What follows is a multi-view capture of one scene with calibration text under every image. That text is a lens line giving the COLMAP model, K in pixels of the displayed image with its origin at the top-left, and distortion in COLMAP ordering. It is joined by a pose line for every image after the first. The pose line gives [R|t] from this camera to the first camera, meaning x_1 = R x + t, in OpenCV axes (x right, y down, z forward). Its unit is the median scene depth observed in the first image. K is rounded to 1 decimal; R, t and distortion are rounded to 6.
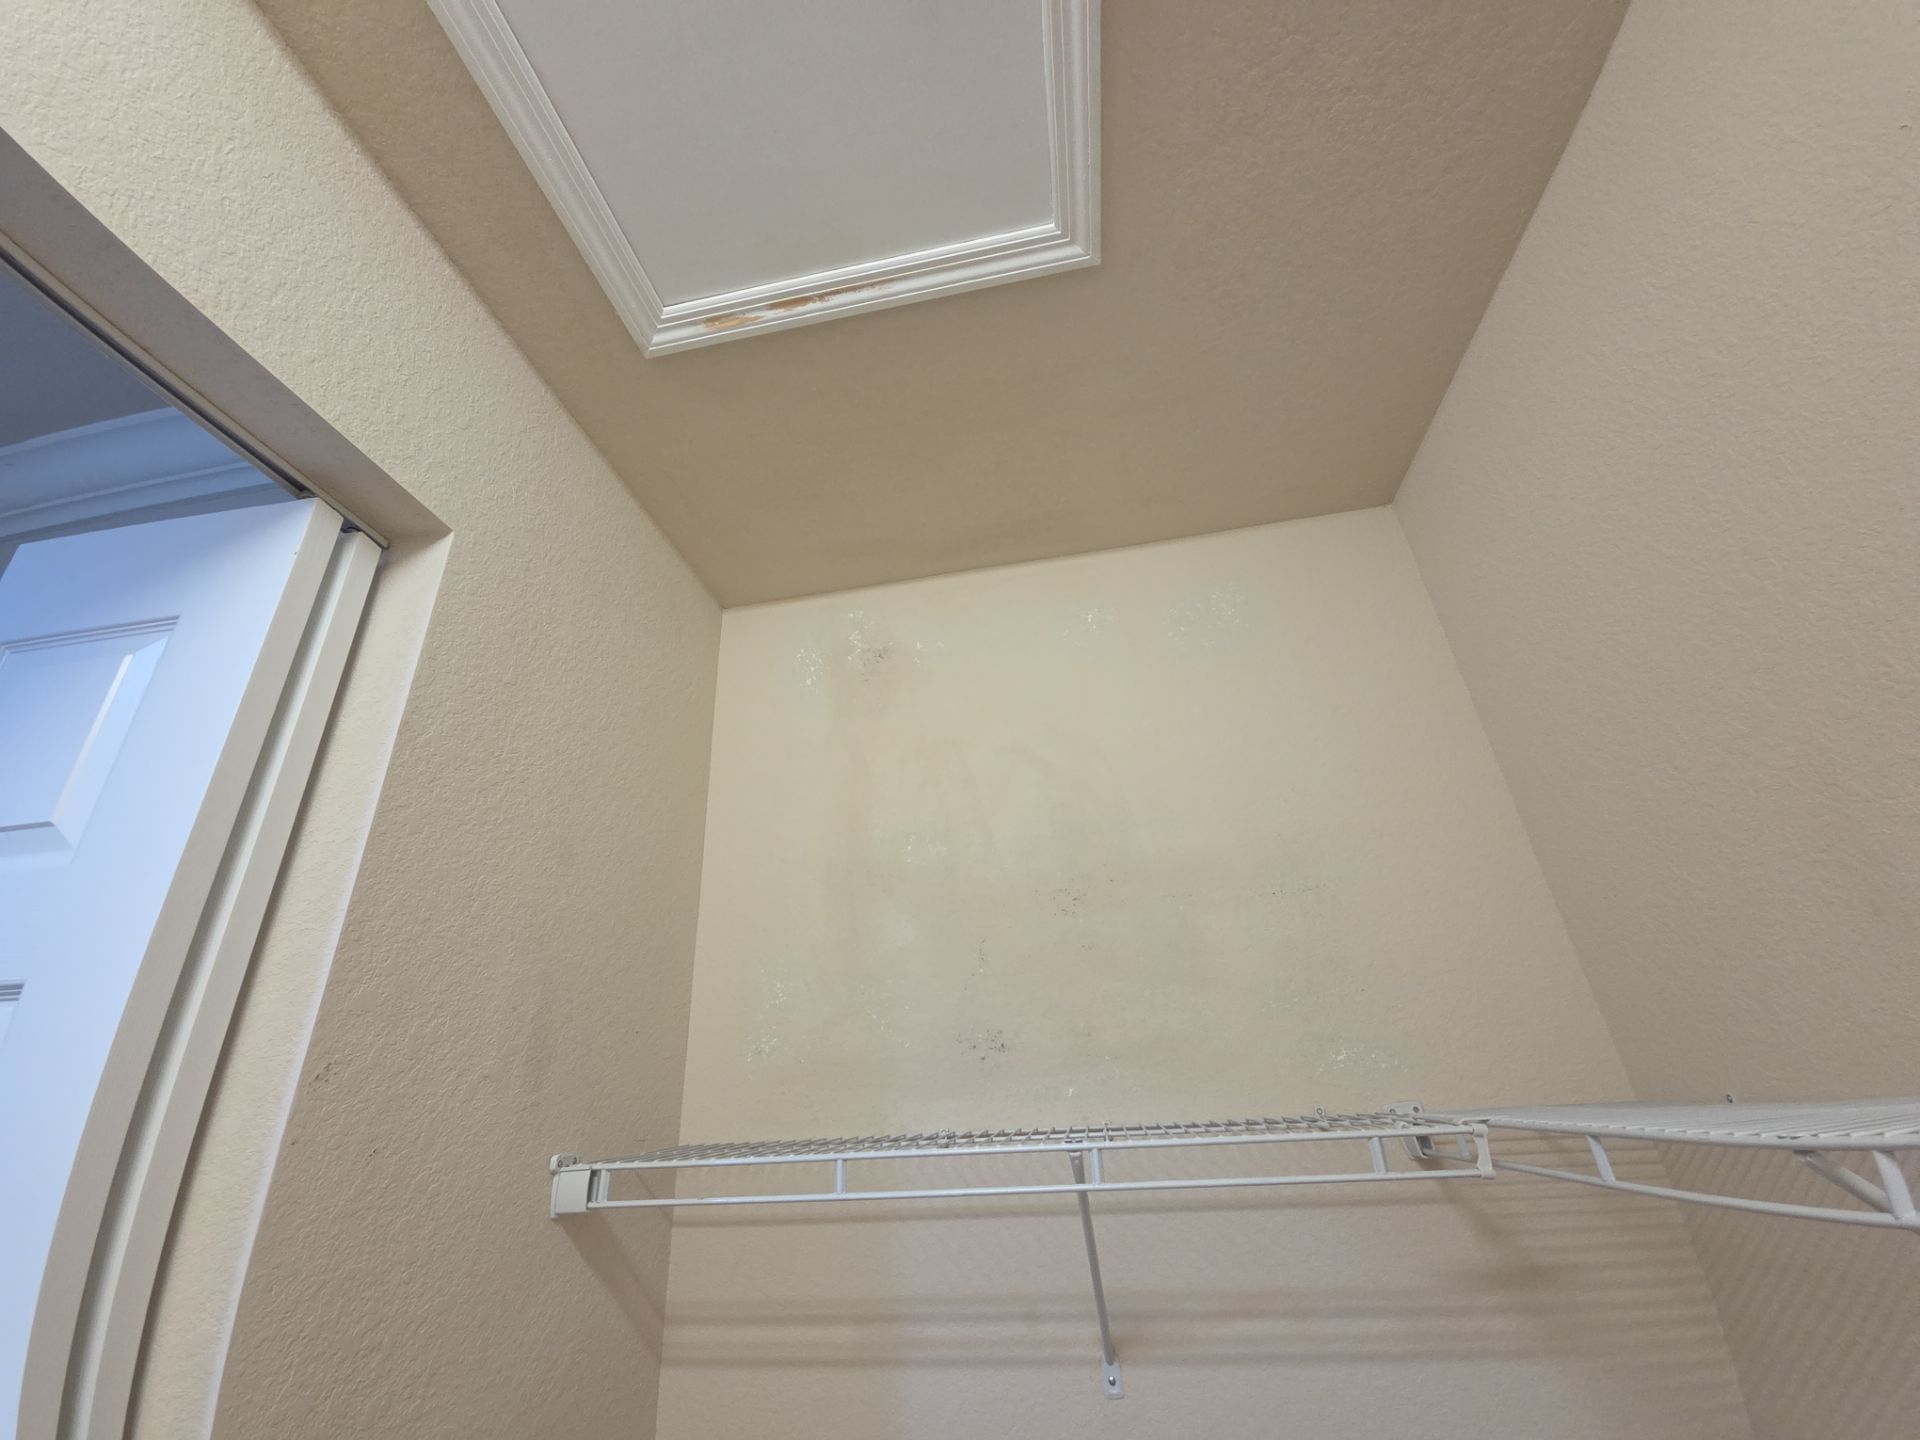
lens RADIAL K [[771.3, 0, 947.2], [0, 771.3, 722.6], [0, 0, 1]] dist [0.017389, -0.015652]
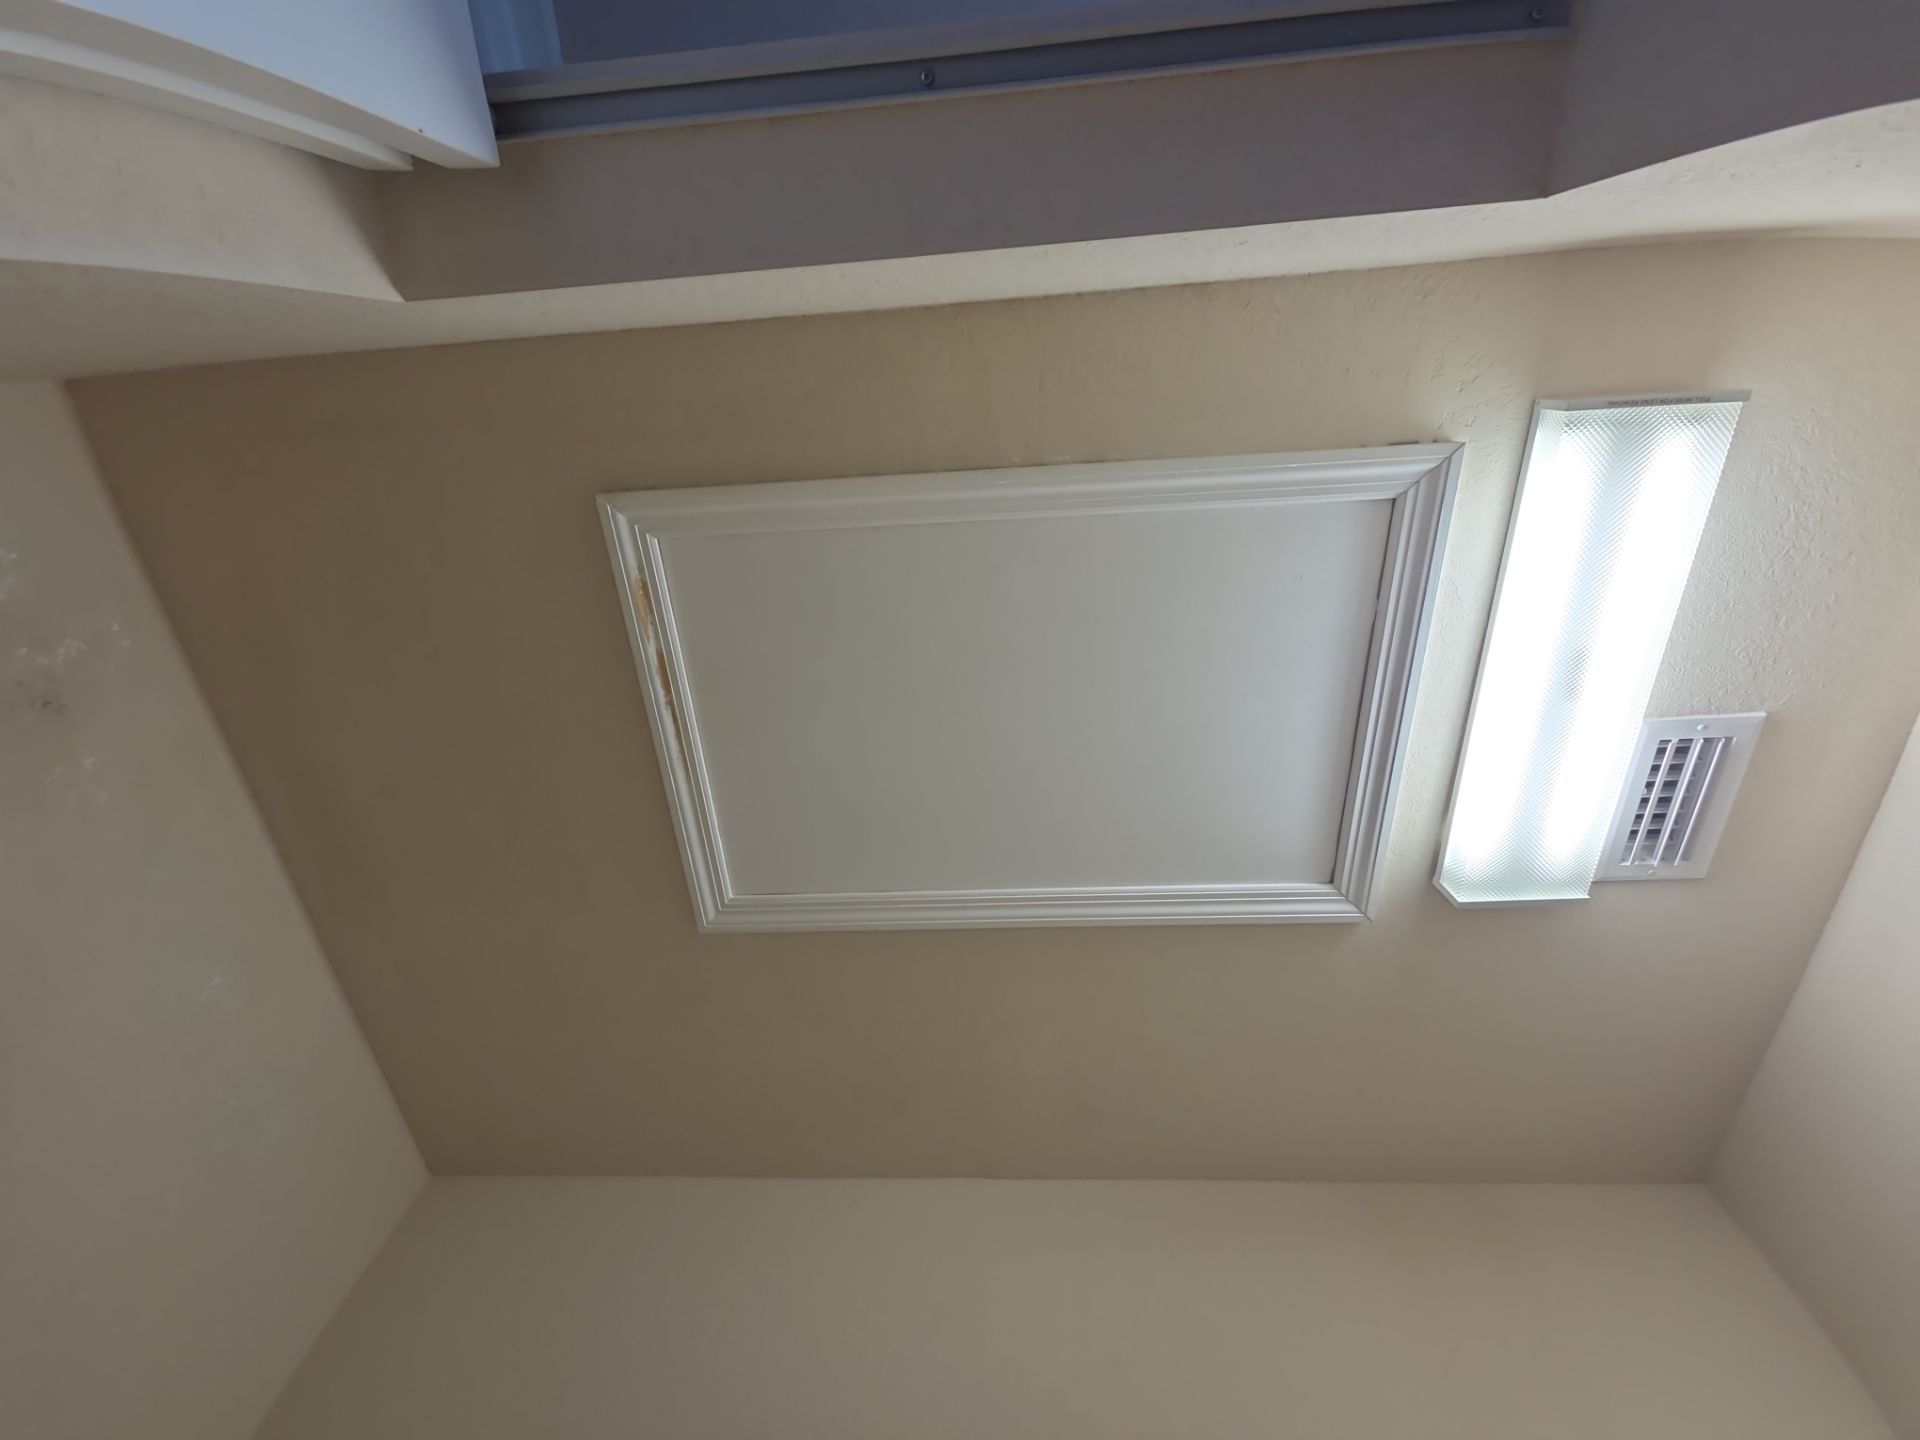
lens RADIAL K [[771.3, 0, 947.2], [0, 771.3, 722.6], [0, 0, 1]] dist [0.017389, -0.015652]
pose [[-0.116687, 0.928142, 0.353465, -0.520413], [-0.480515, 0.258710, -0.837958, 0.104504], [-0.869189, -0.267624, 0.415798, 0.282026]]
